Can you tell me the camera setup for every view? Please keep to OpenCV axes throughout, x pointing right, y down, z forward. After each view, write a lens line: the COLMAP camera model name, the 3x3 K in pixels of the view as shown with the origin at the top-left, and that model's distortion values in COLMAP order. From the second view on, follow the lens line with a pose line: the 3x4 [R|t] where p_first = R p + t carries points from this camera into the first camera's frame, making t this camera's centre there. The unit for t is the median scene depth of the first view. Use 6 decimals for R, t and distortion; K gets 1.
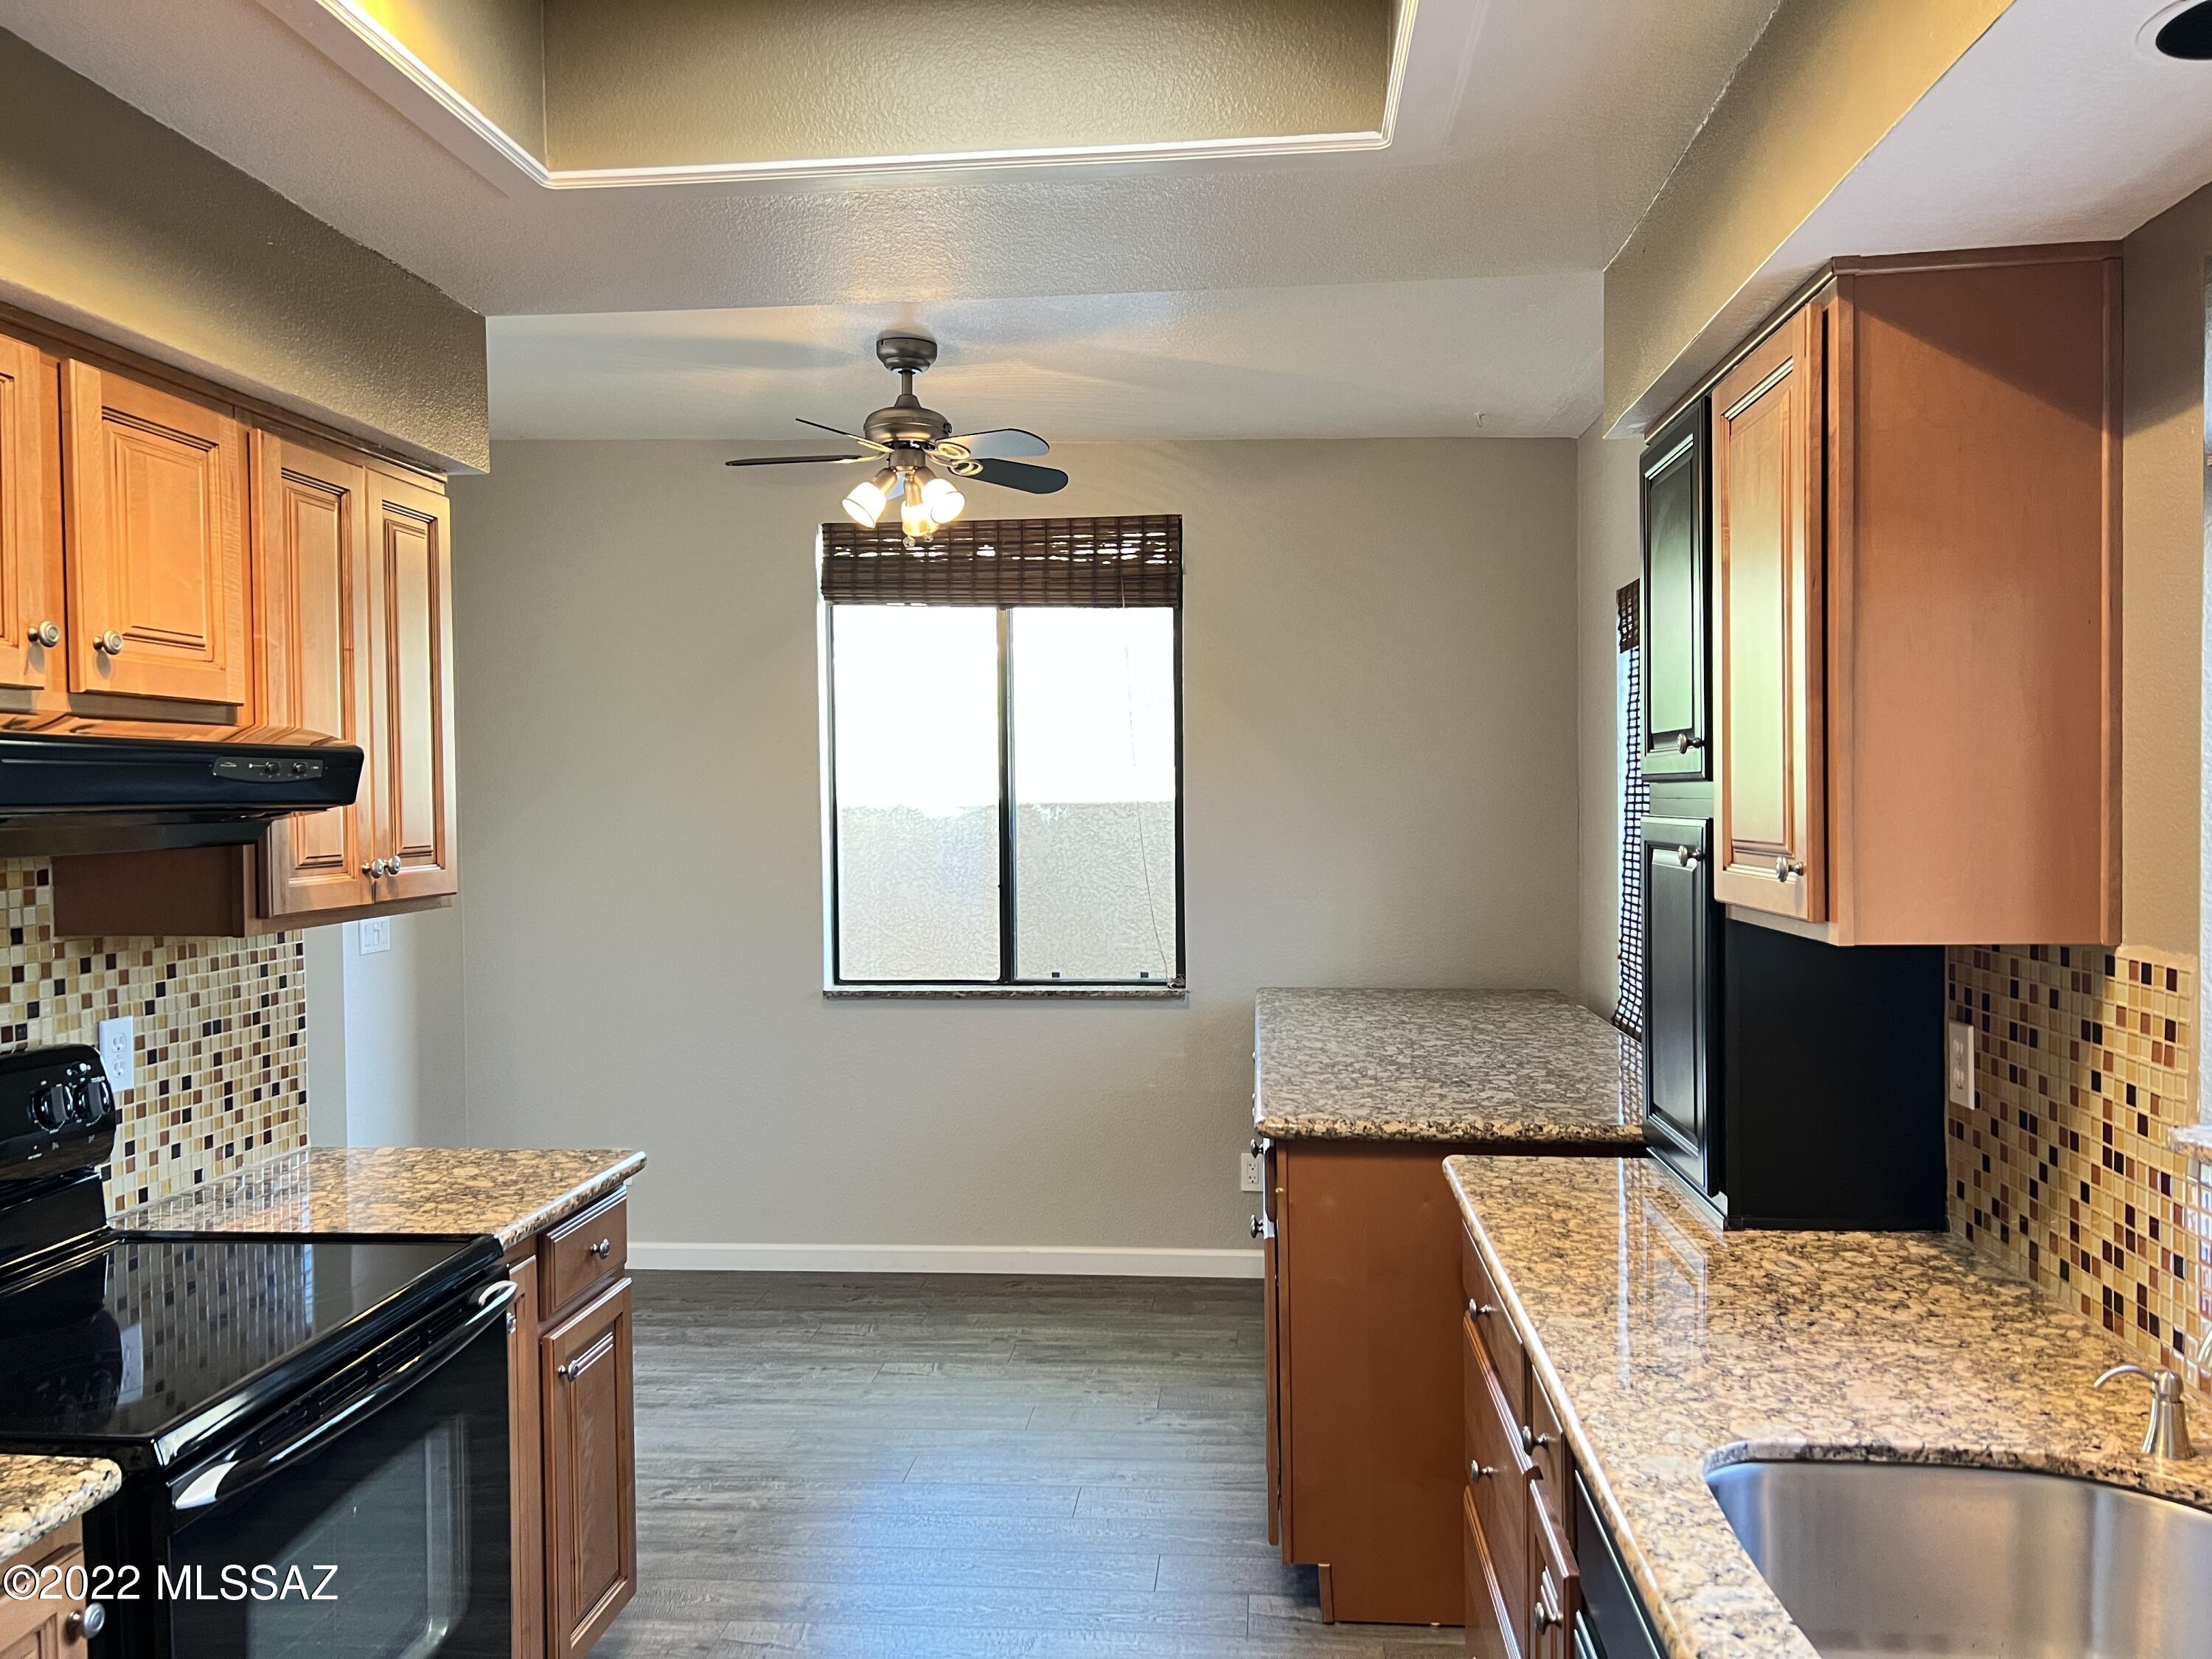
lens RADIAL K [[1667.5, 0, 1107.4], [0, 1667.5, 829.4], [0, 0, 1]] dist [-0.006595, -0.001516]
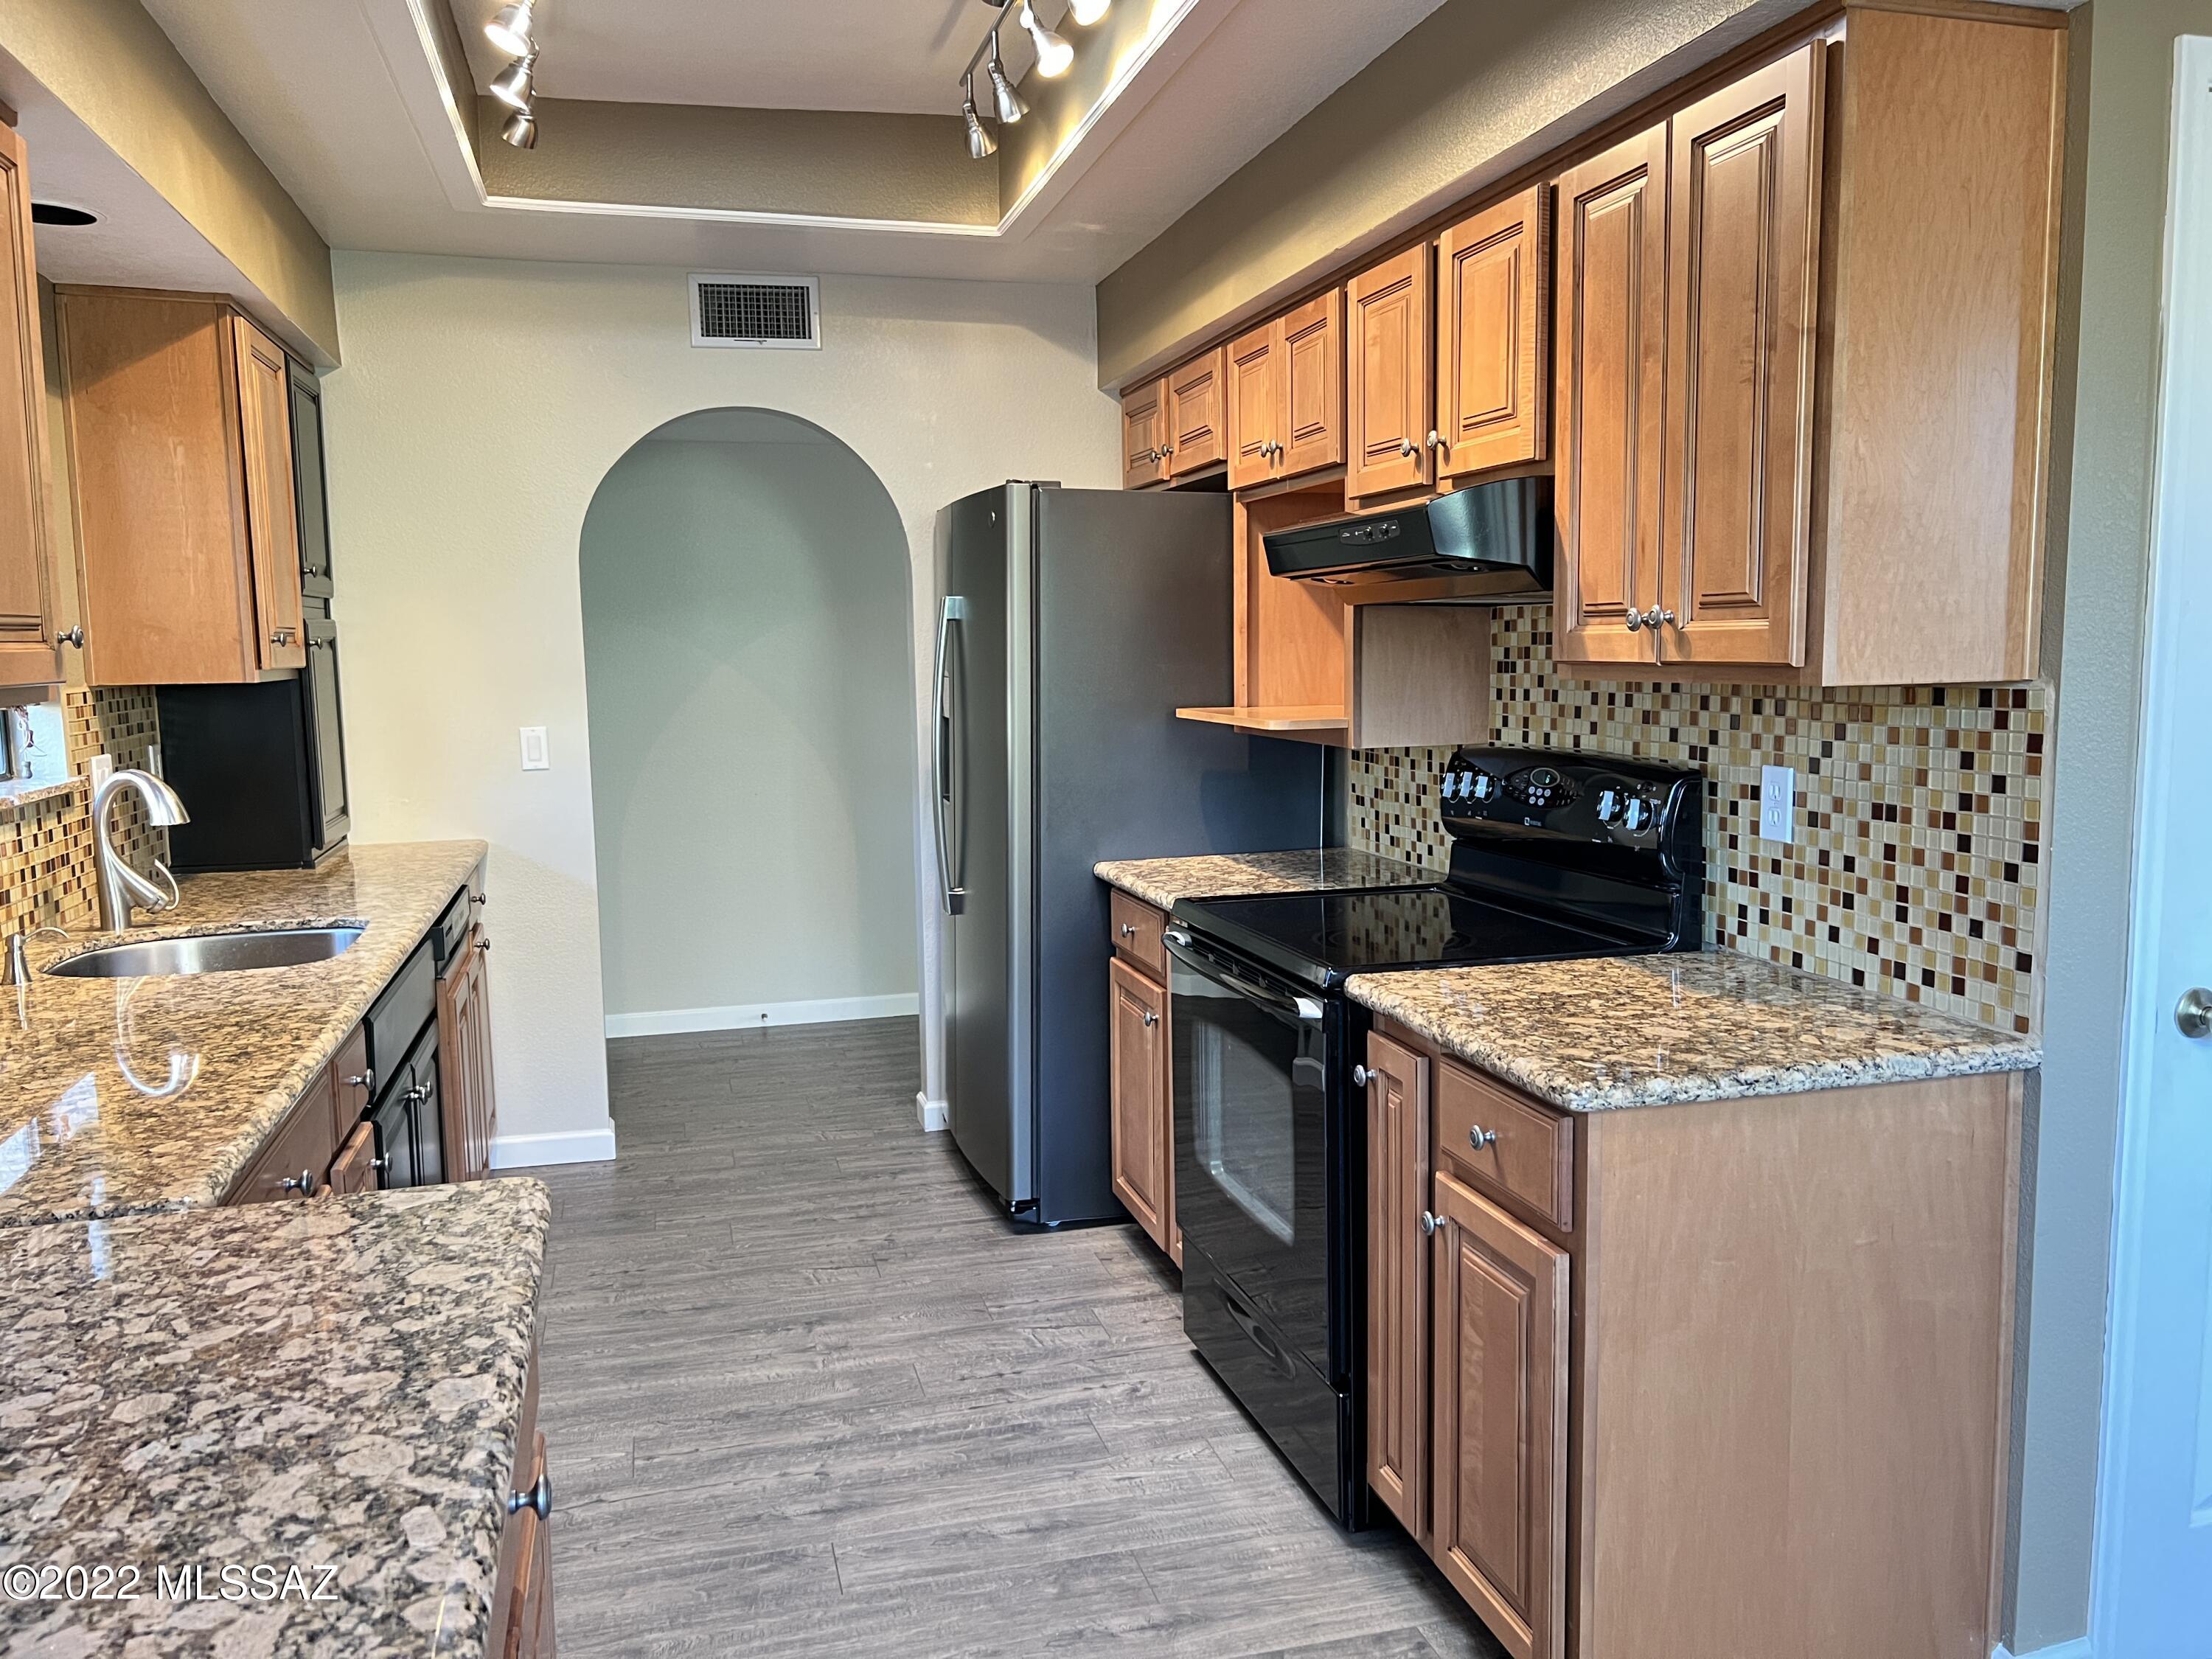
lens RADIAL K [[1667.5, 0, 1105.1], [0, 1667.5, 821.9], [0, 0, 1]] dist [-0.006595, -0.001516]
pose [[-0.935057, 0.062291, -0.348981, 0.109119], [0.017054, 0.991205, 0.131229, 0.009916], [0.354086, 0.116755, -0.927896, 1.635589]]
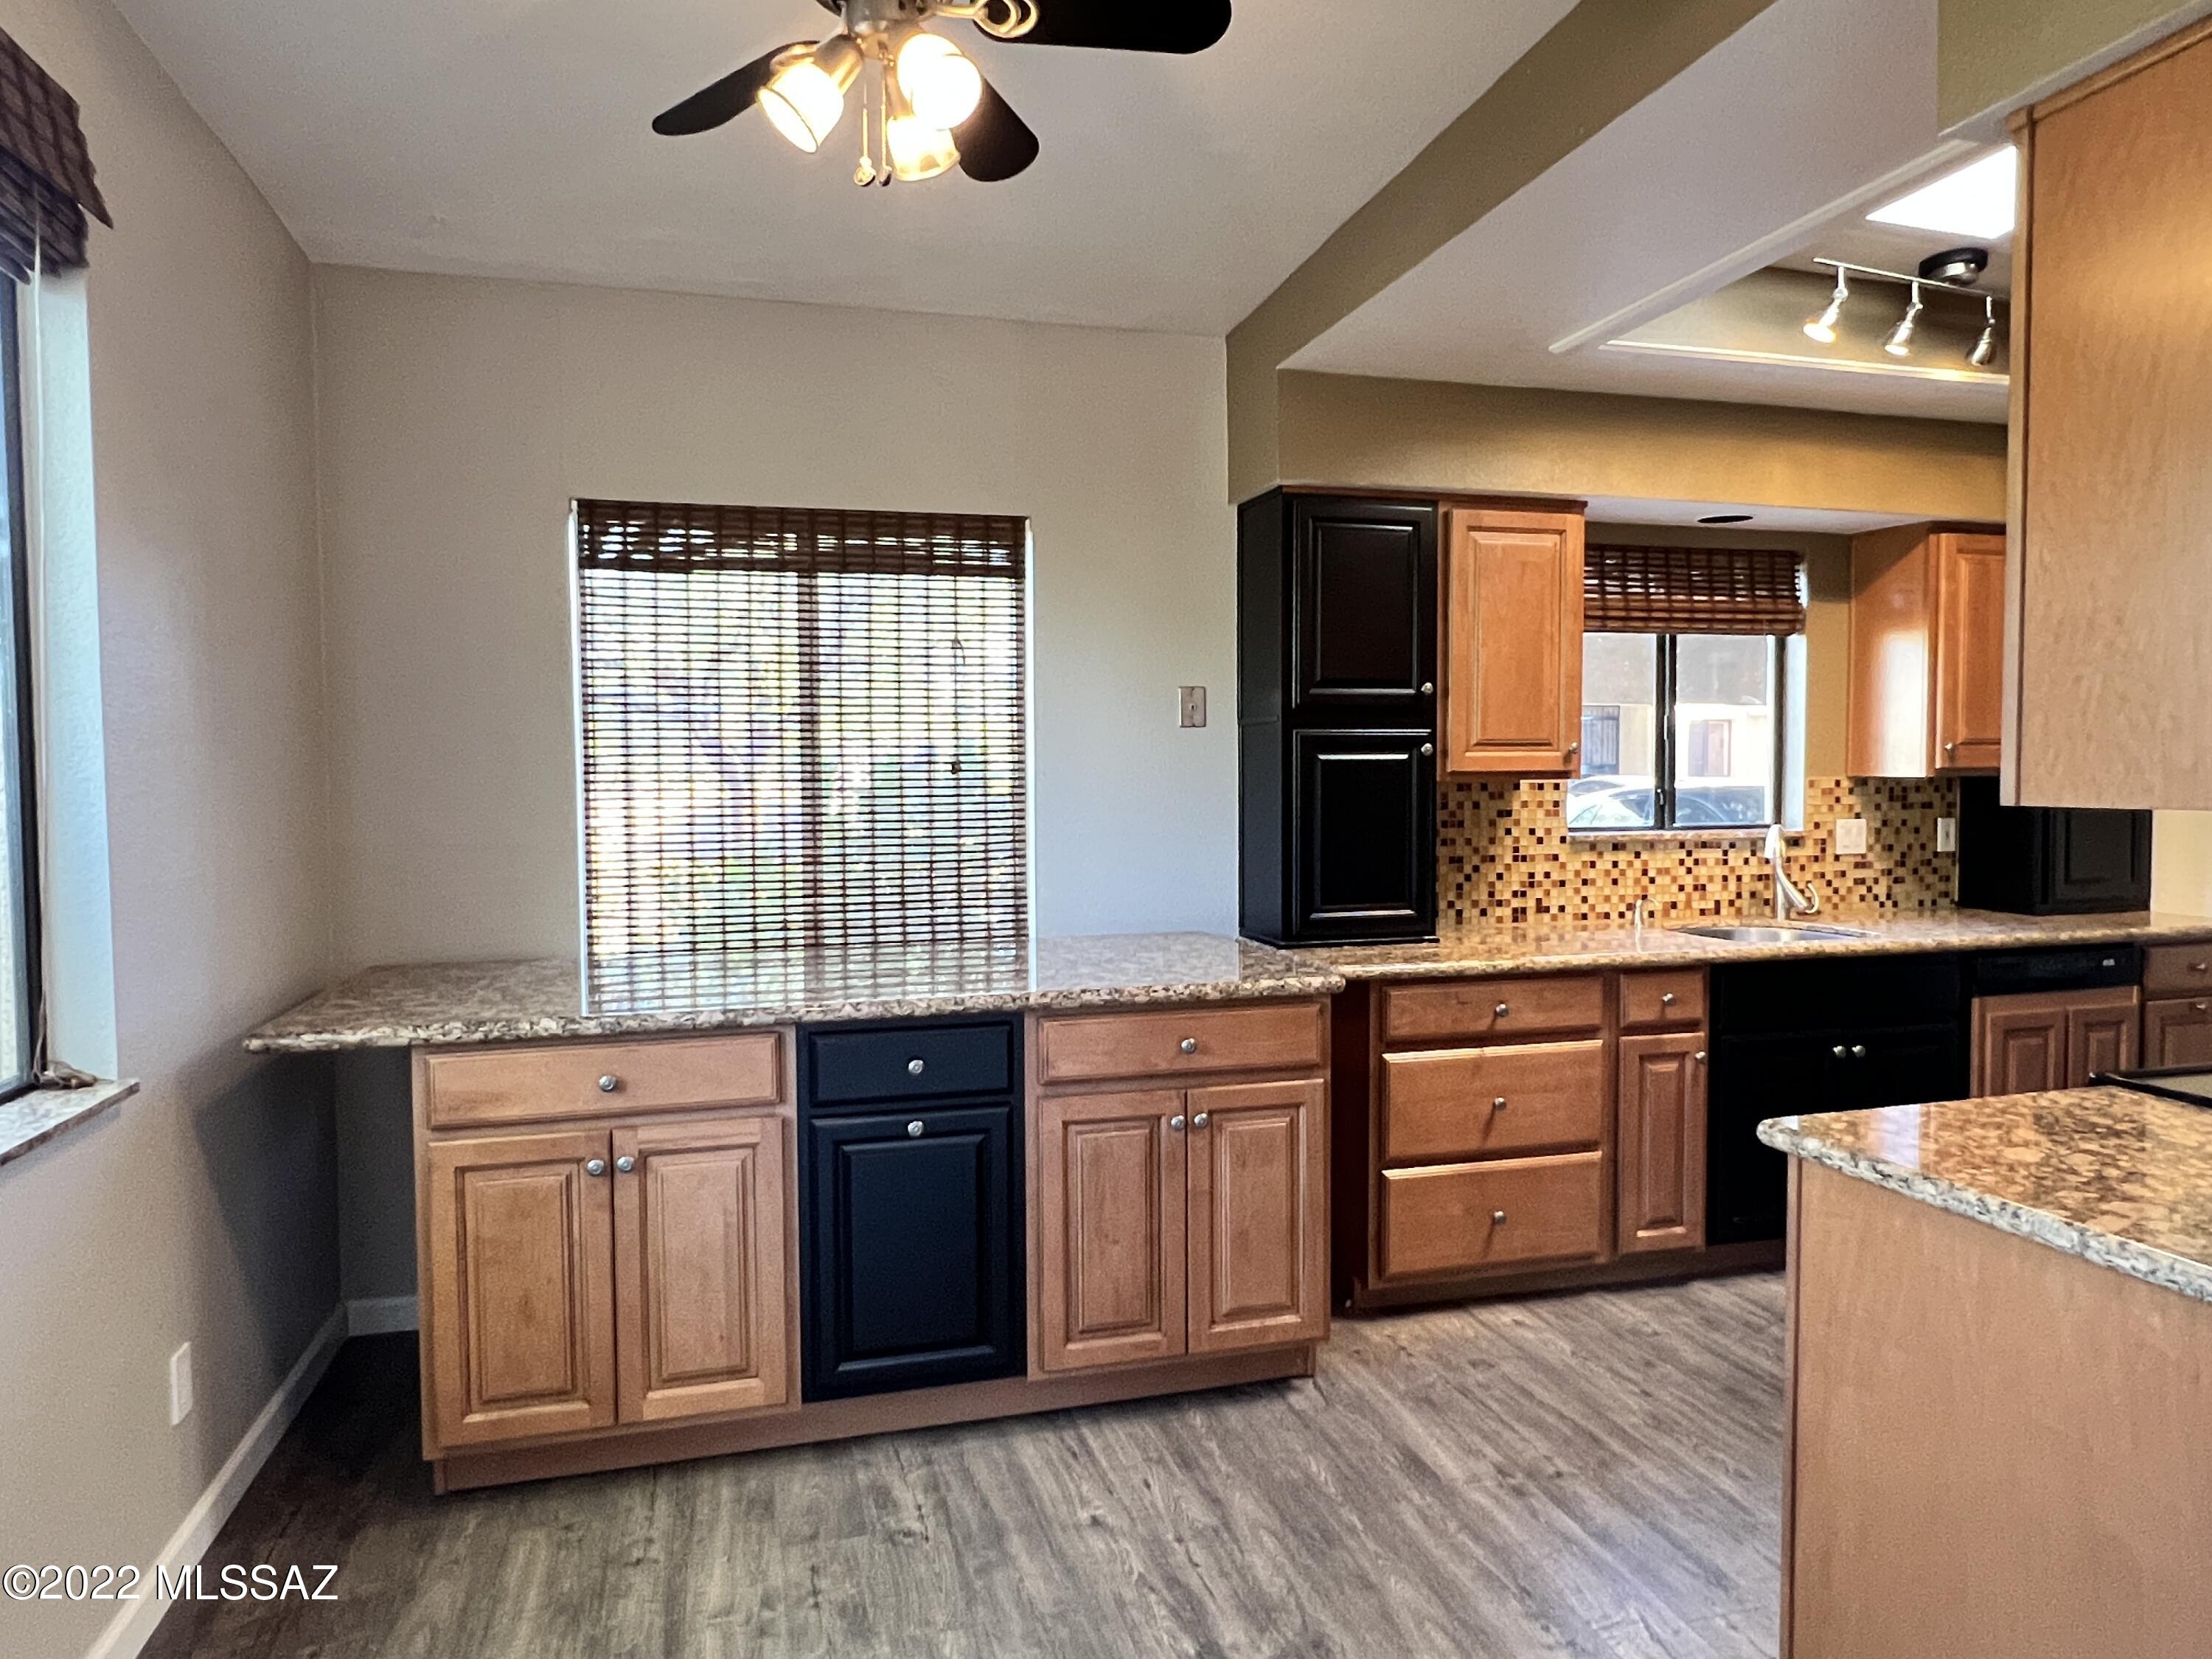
lens RADIAL K [[1363.1, 0, 1100.7], [0, 1363.1, 829.0], [0, 0, 1]] dist [-0.003756, 0.000810]
pose [[-0.356833, -0.029274, 0.933709, -0.816317], [0.029524, 0.998656, 0.042594, 0.025256], [-0.933702, 0.042766, -0.355489, 1.630783]]
